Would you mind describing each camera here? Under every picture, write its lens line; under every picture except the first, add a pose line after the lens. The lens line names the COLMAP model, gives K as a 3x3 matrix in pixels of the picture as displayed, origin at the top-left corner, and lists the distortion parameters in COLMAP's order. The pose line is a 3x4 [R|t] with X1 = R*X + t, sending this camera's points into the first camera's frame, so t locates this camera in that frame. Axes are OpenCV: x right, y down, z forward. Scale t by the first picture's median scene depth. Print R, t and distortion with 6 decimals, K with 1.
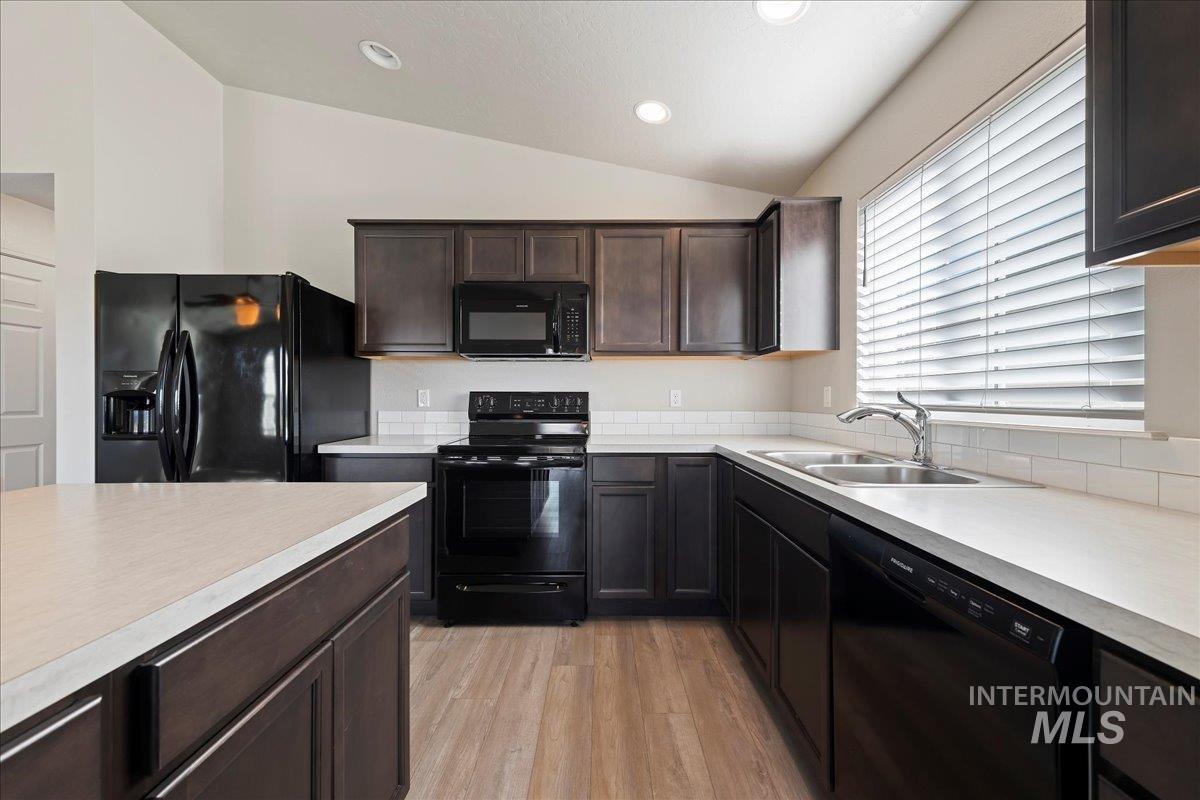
lens RADIAL K [[465.8, 0, 598.8], [0, 465.8, 395.0], [0, 0, 1]] dist [0.007189, 0.000184]
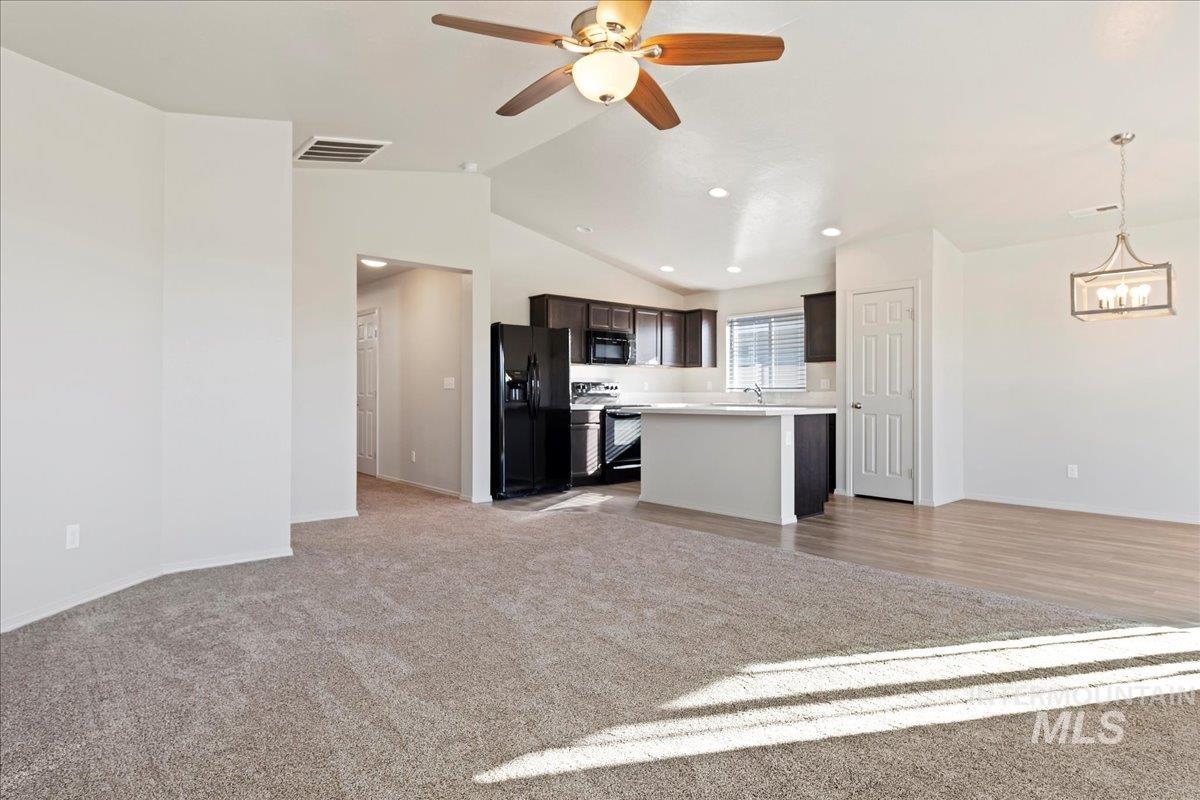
lens RADIAL K [[637.6, 0, 590.8], [0, 637.6, 396.6], [0, 0, 1]] dist [-0.001813, -0.000281]
pose [[0.769159, -0.002258, 0.639054, -2.548226], [-0.001709, 0.999983, 0.005590, 0.050285], [-0.639055, -0.005391, 0.769142, -1.431810]]
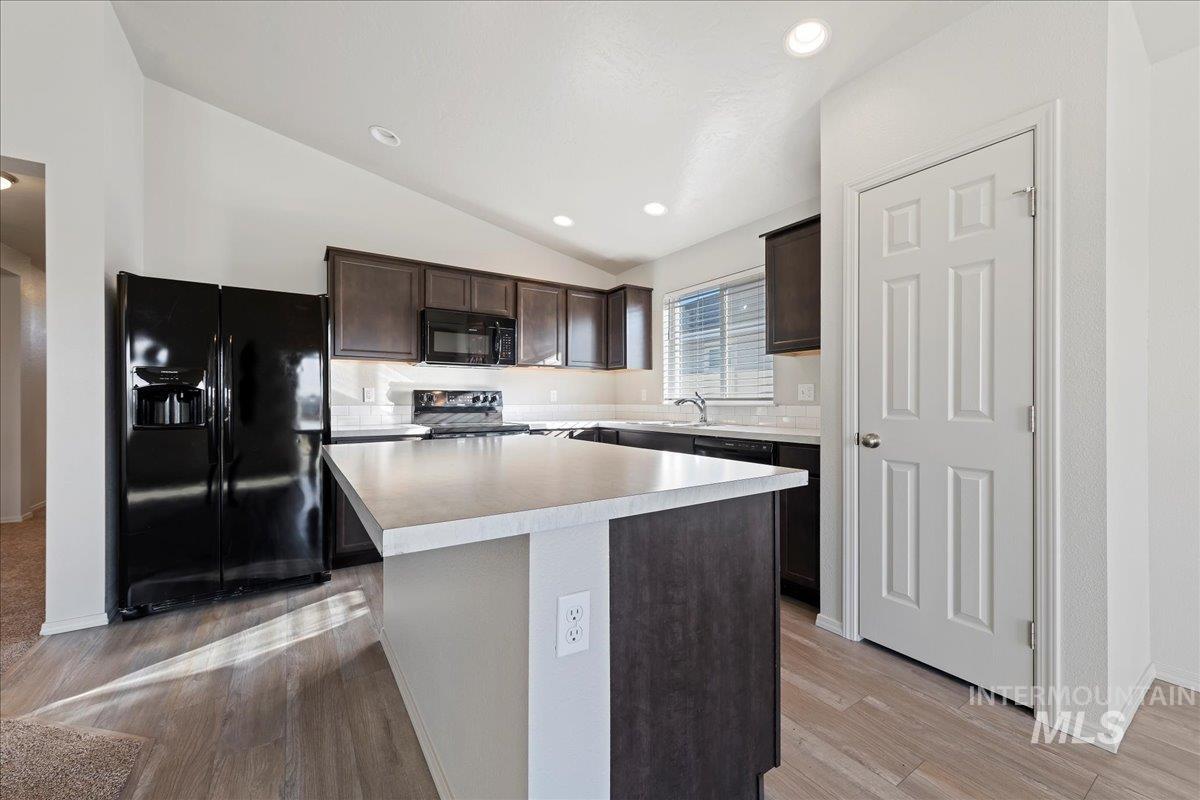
lens RADIAL K [[465.8, 0, 599.2], [0, 465.8, 401.3], [0, 0, 1]] dist [0.007189, 0.000184]
pose [[0.834173, -0.001197, 0.551501, -0.745651], [-0.001079, 0.999992, 0.003801, 0.023344], [-0.551501, -0.003766, 0.834166, -0.467724]]
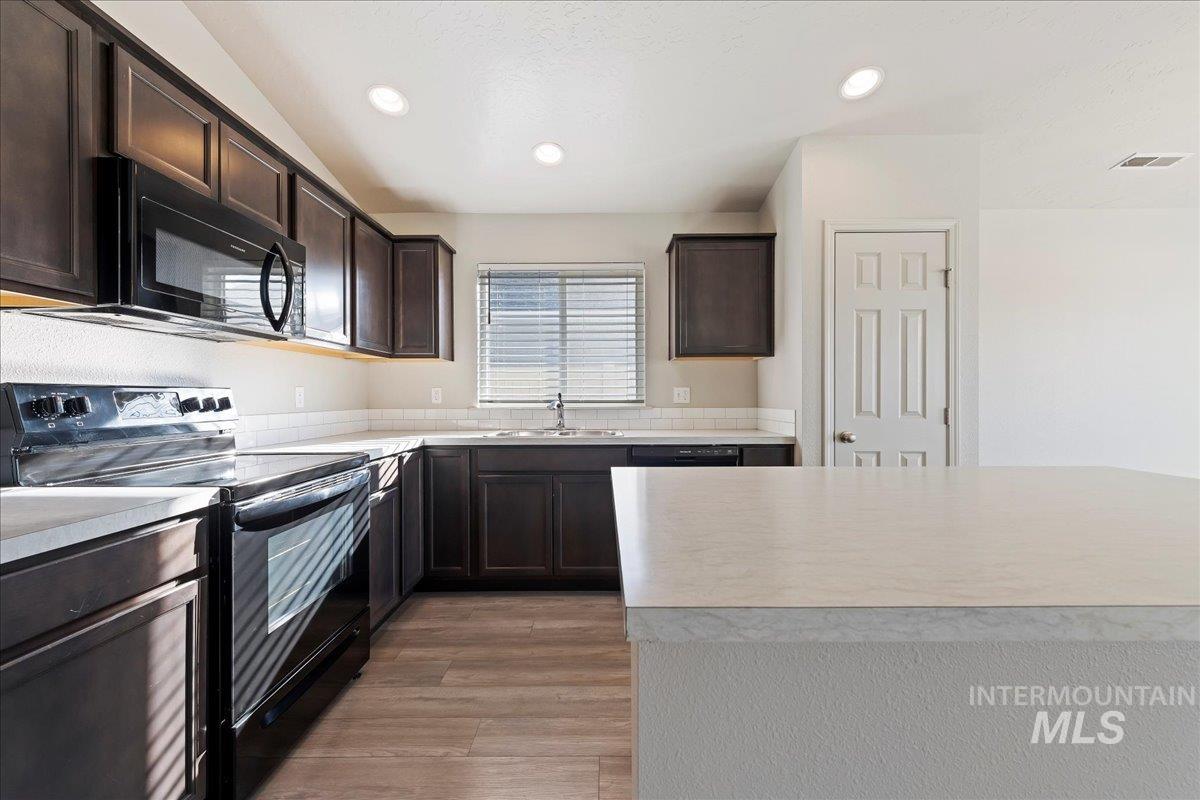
lens RADIAL K [[465.8, 0, 599.1], [0, 465.8, 399.8], [0, 0, 1]] dist [0.007189, 0.000184]
pose [[0.006784, -0.007112, 0.999952, -0.932260], [-0.000991, 0.999974, 0.007119, 0.005541], [-0.999976, -0.001039, 0.006777, 0.618466]]
